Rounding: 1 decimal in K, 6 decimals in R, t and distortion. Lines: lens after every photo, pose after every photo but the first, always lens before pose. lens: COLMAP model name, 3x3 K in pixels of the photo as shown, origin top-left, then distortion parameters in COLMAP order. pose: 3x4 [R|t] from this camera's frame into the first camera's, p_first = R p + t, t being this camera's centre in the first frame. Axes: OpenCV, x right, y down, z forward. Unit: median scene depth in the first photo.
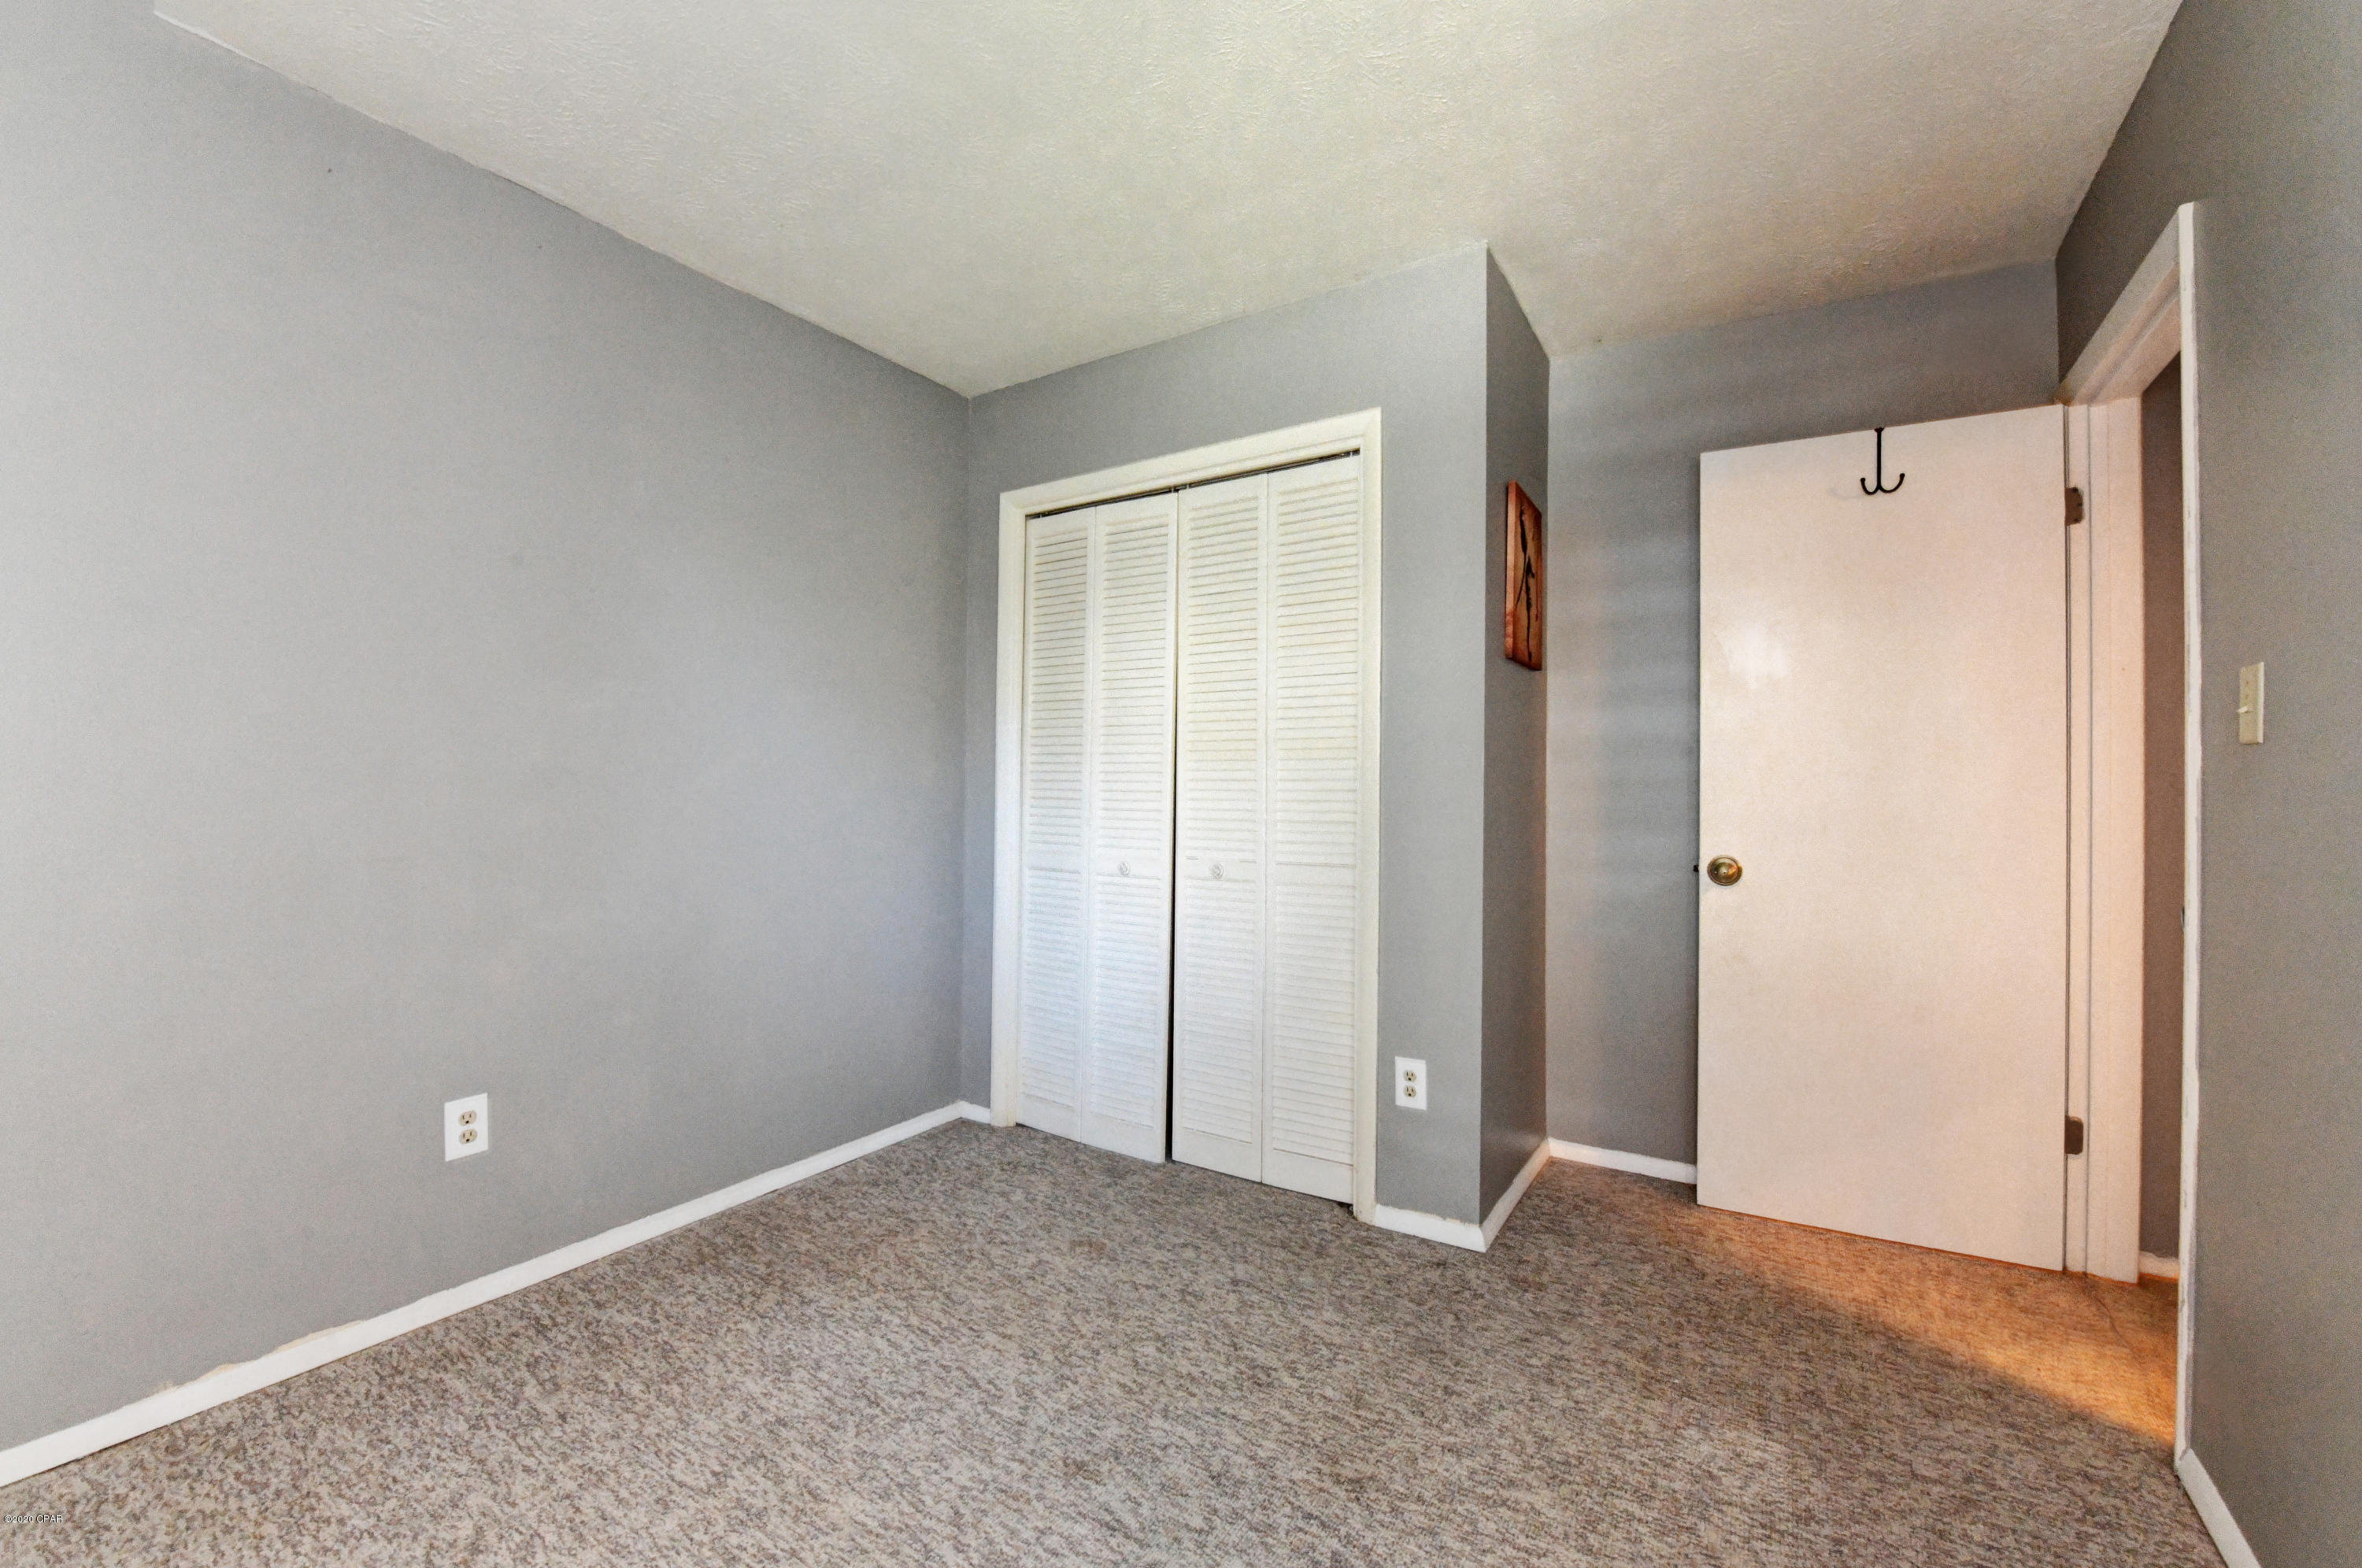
lens RADIAL K [[960.6, 0, 1186.9], [0, 960.6, 777.3], [0, 0, 1]] dist [-0.006538, -0.005734]
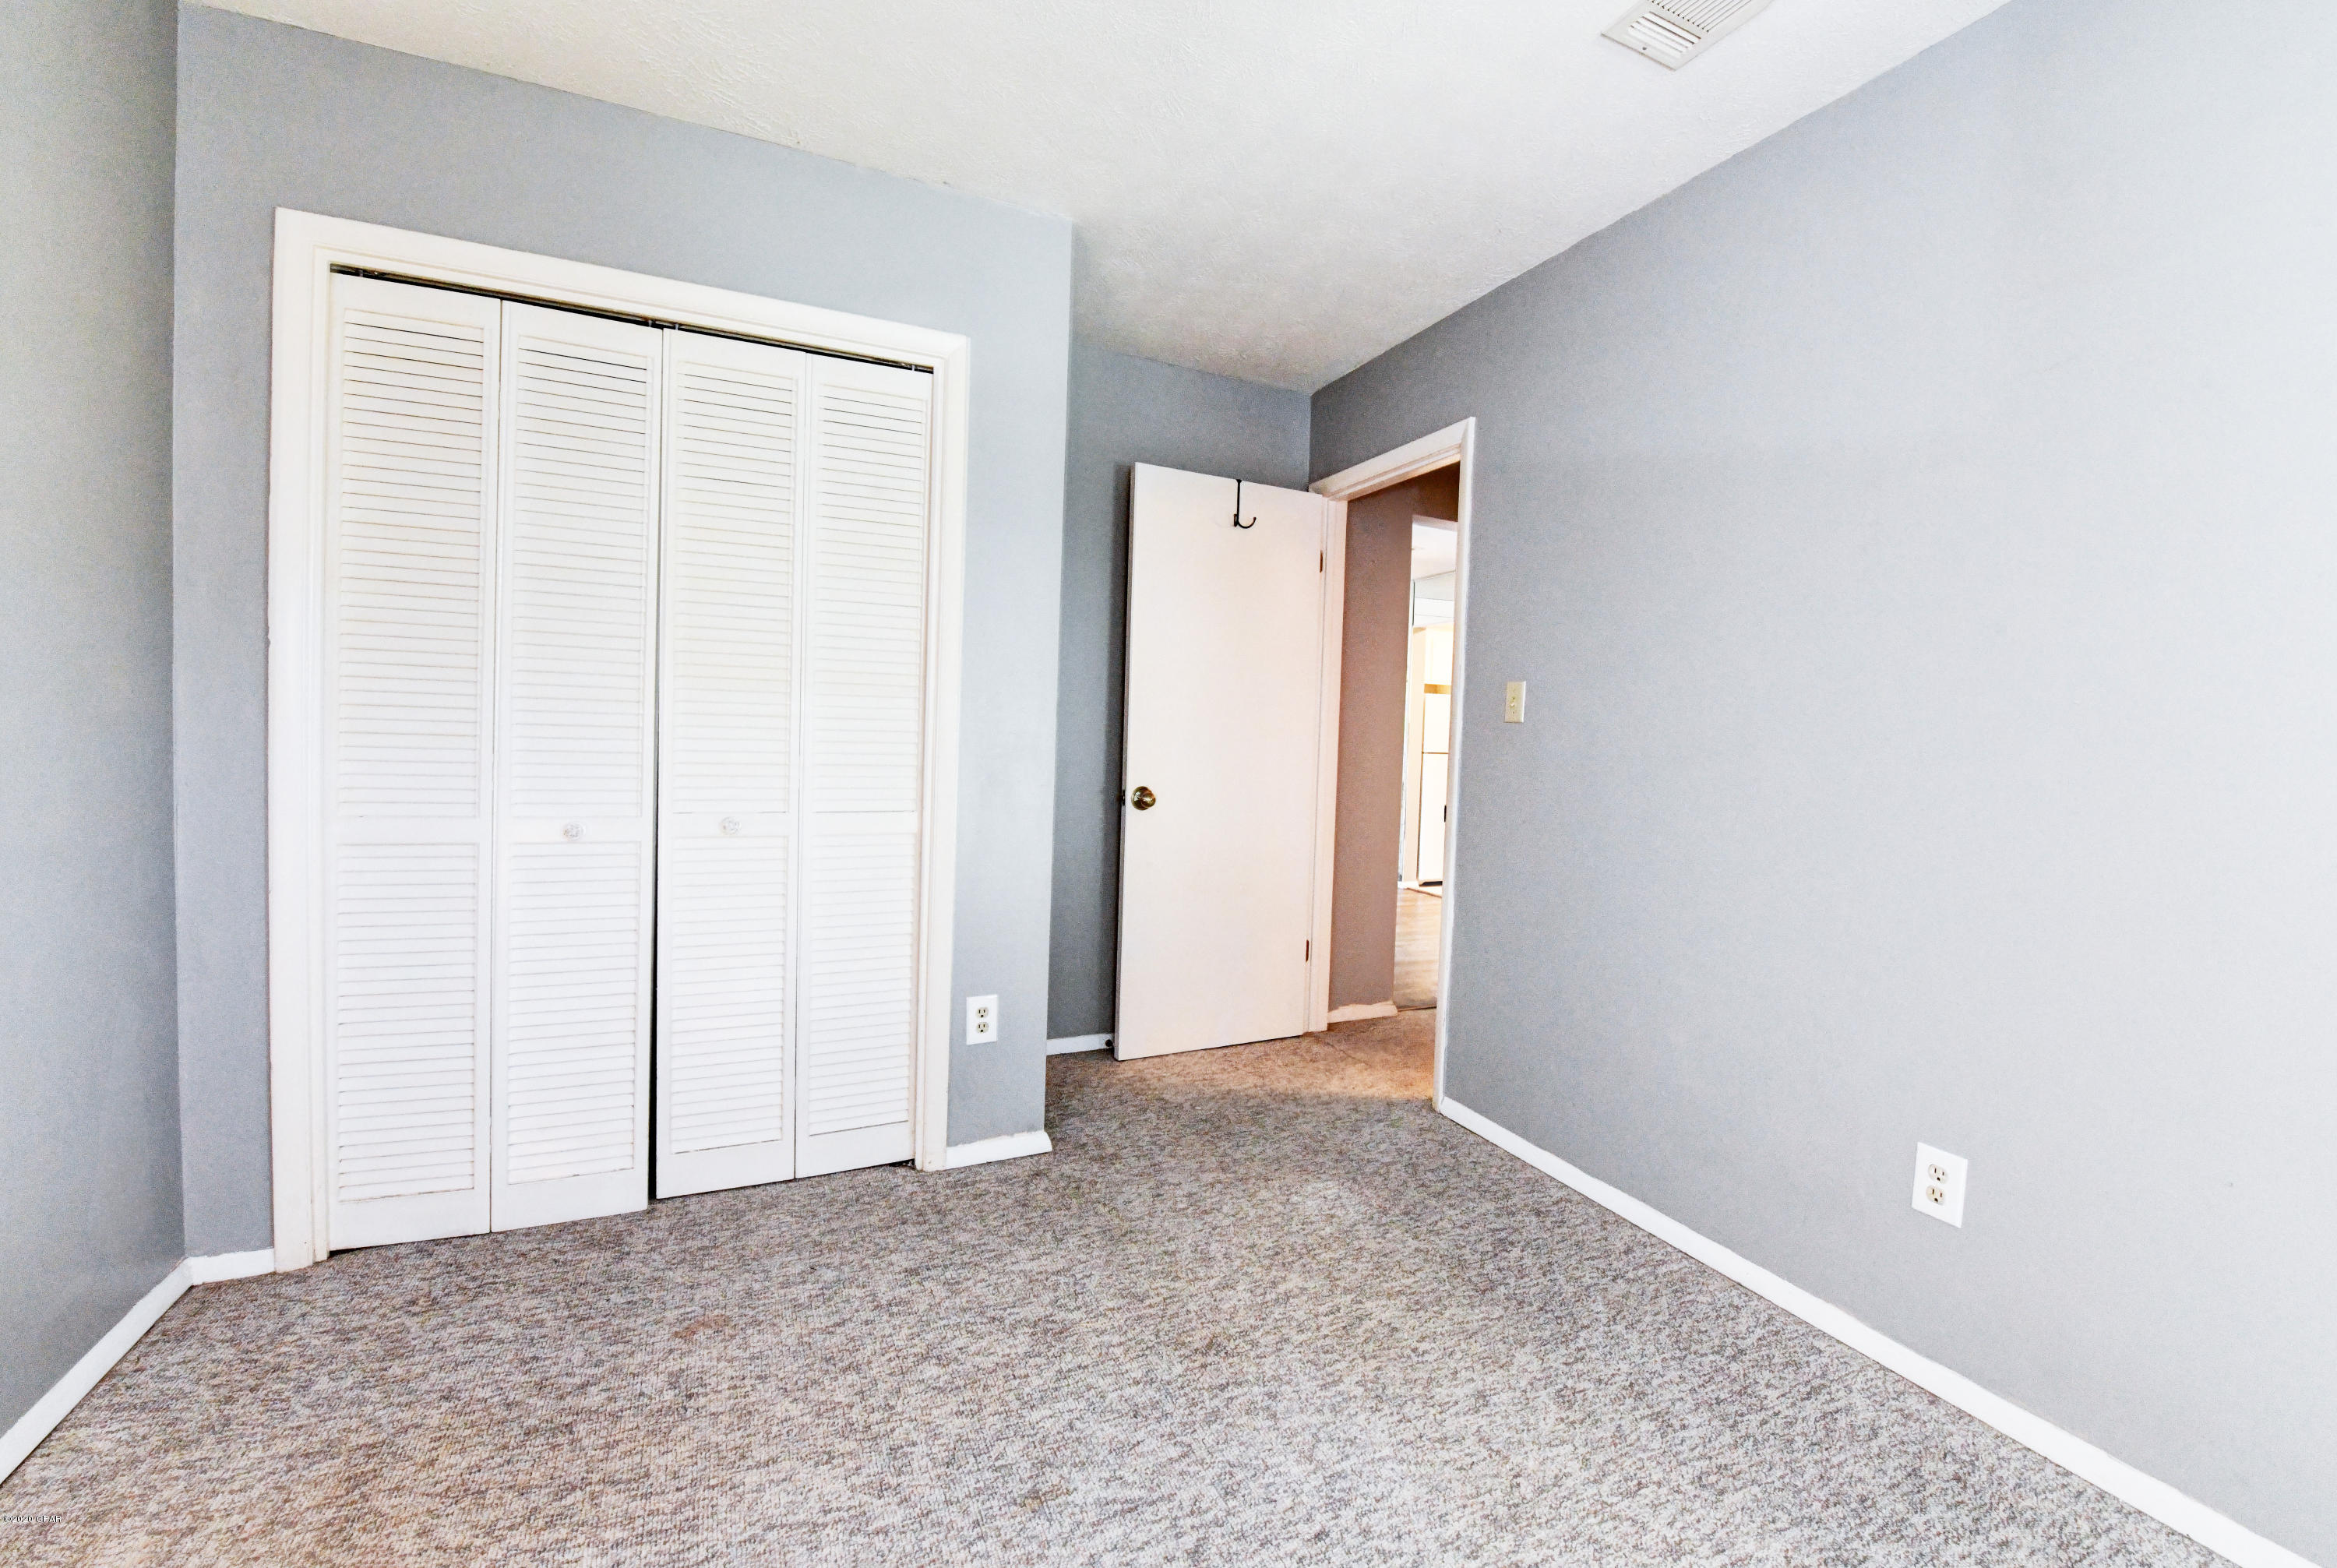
lens RADIAL K [[956.2, 0, 1173.7], [0, 956.2, 760.7], [0, 0, 1]] dist [-0.009616, -0.004363]
pose [[0.542119, -0.015454, 0.840159, -0.525615], [-0.037007, 0.998422, 0.042245, -0.007714], [-0.839486, -0.053993, 0.540692, 0.300340]]
